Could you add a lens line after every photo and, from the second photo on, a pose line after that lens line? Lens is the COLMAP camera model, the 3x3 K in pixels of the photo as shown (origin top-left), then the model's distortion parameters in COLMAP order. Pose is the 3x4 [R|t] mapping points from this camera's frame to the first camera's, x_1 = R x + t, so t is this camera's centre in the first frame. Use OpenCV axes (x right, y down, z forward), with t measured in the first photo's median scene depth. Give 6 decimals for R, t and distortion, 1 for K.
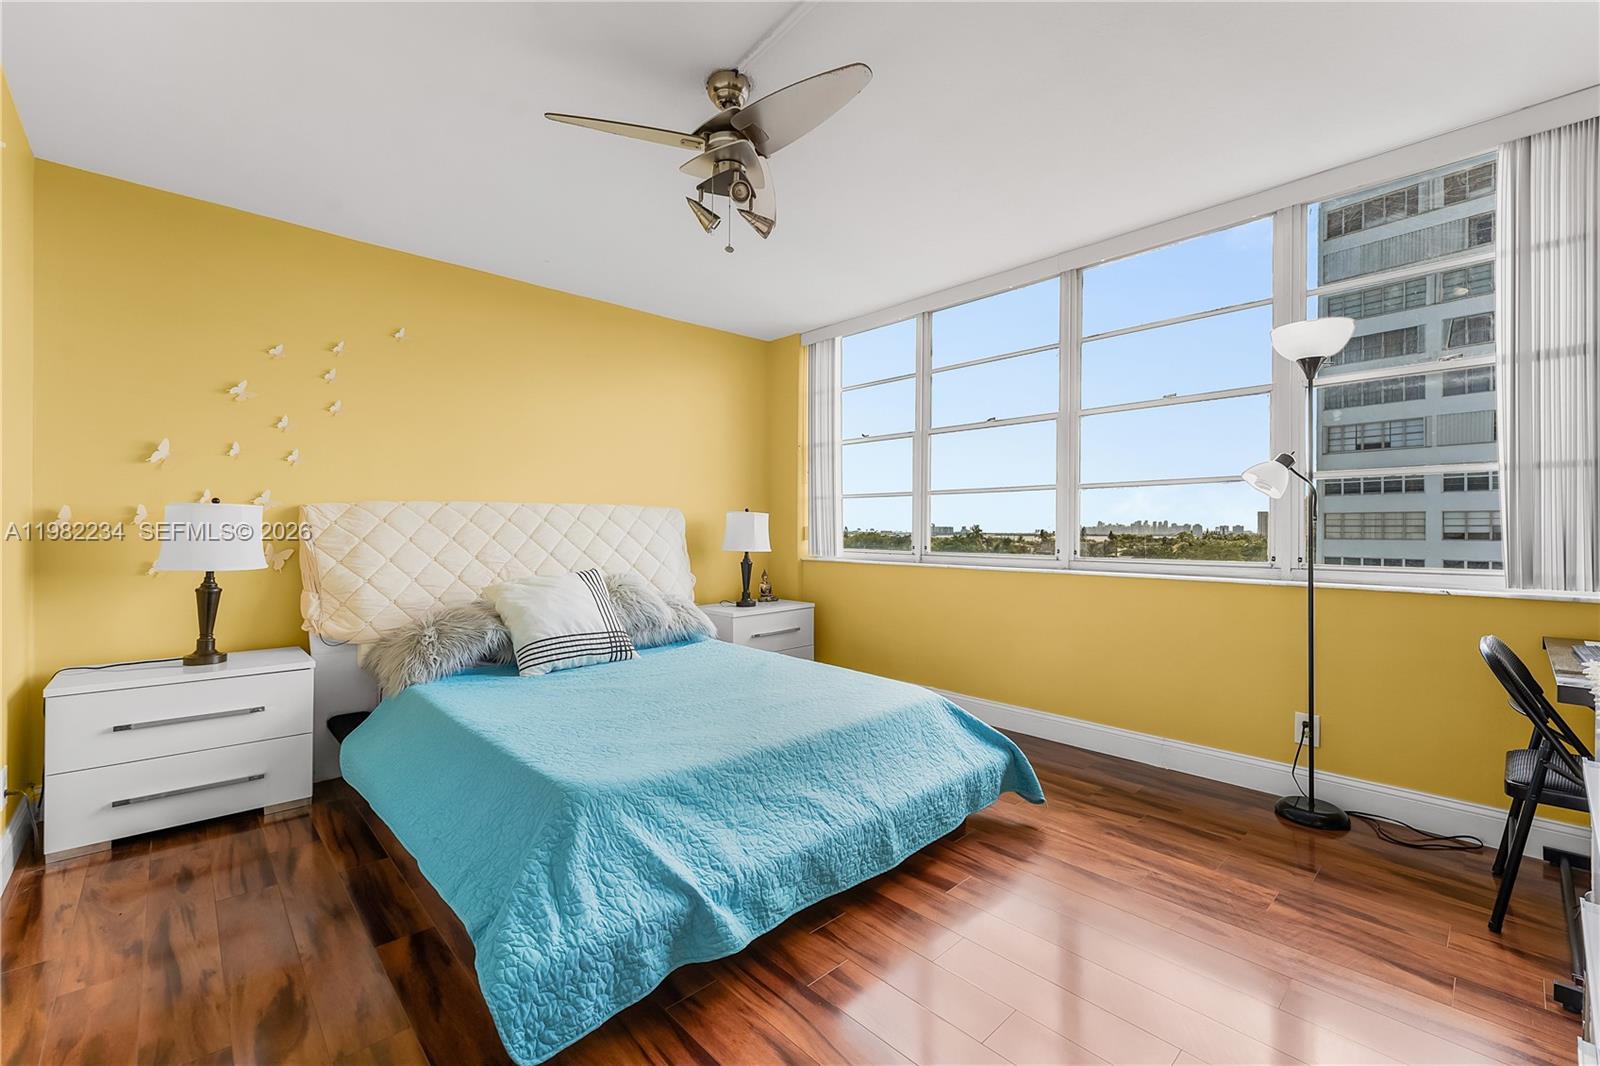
lens RADIAL K [[660.6, 0, 787.6], [0, 660.6, 531.1], [0, 0, 1]] dist [0.003643, 0.000468]
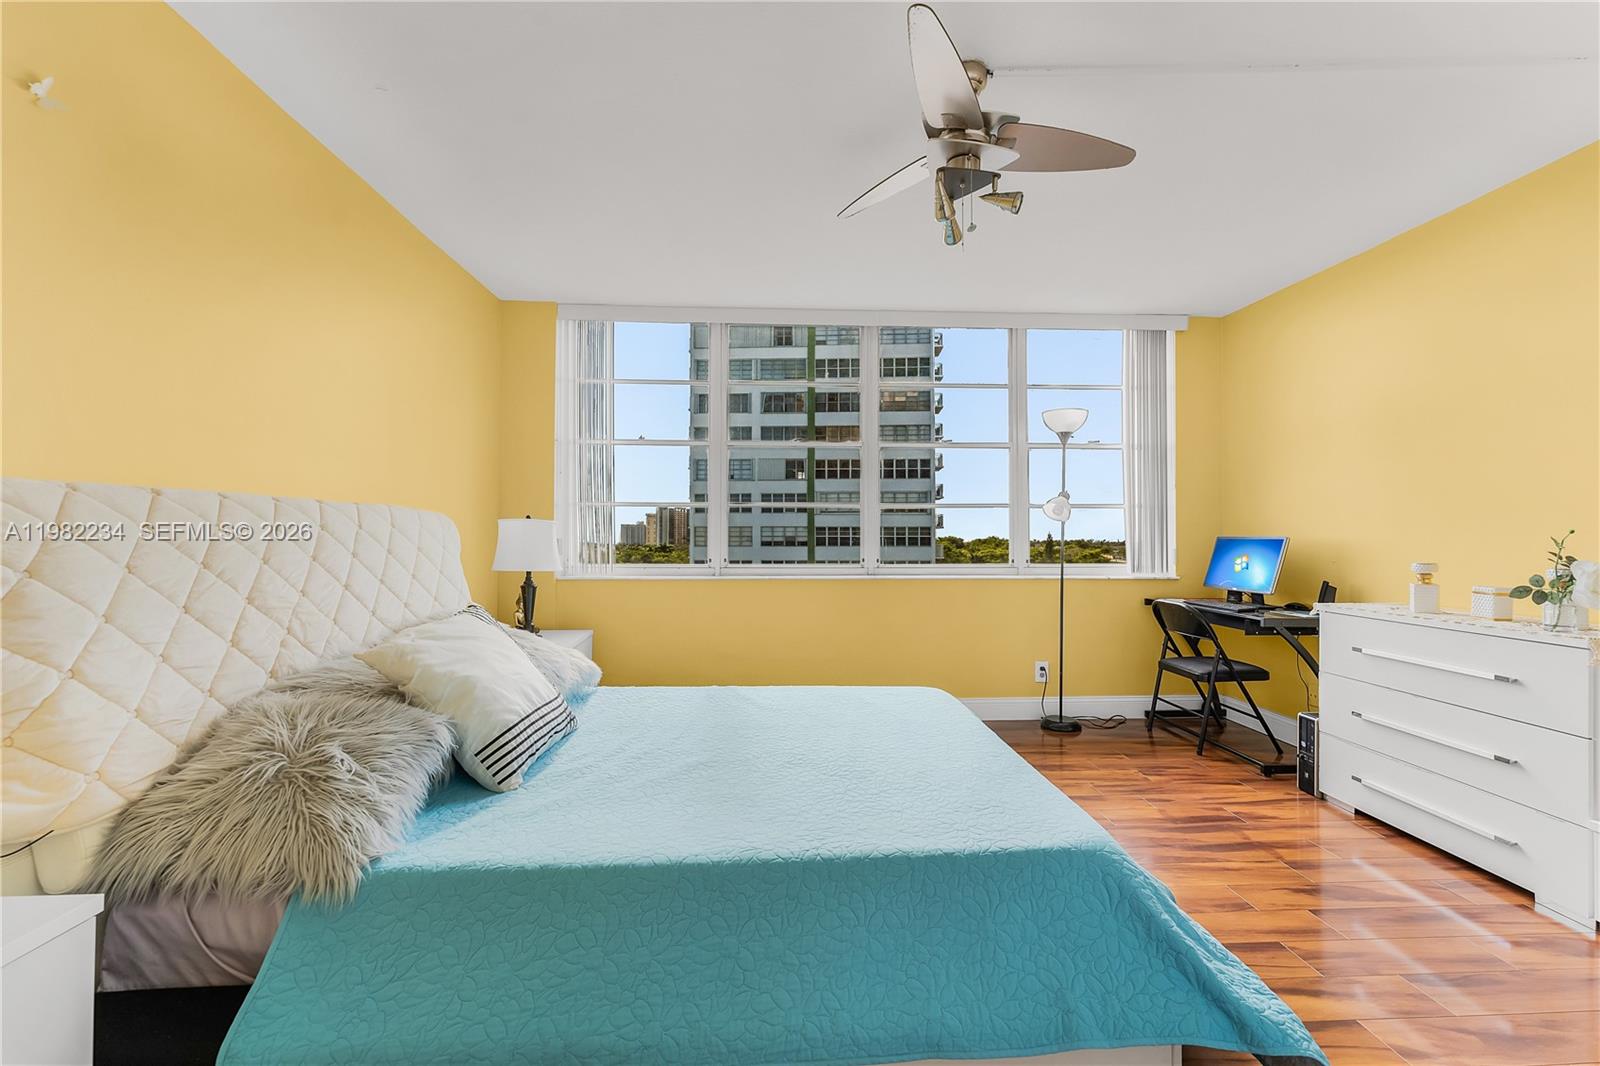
lens RADIAL K [[660.6, 0, 798.8], [0, 660.6, 532.3], [0, 0, 1]] dist [0.003643, 0.000468]
pose [[0.644285, 0.007087, 0.764753, -0.796008], [0.002681, 0.999930, -0.011524, -0.007363], [-0.764781, 0.009475, 0.644221, 0.471995]]
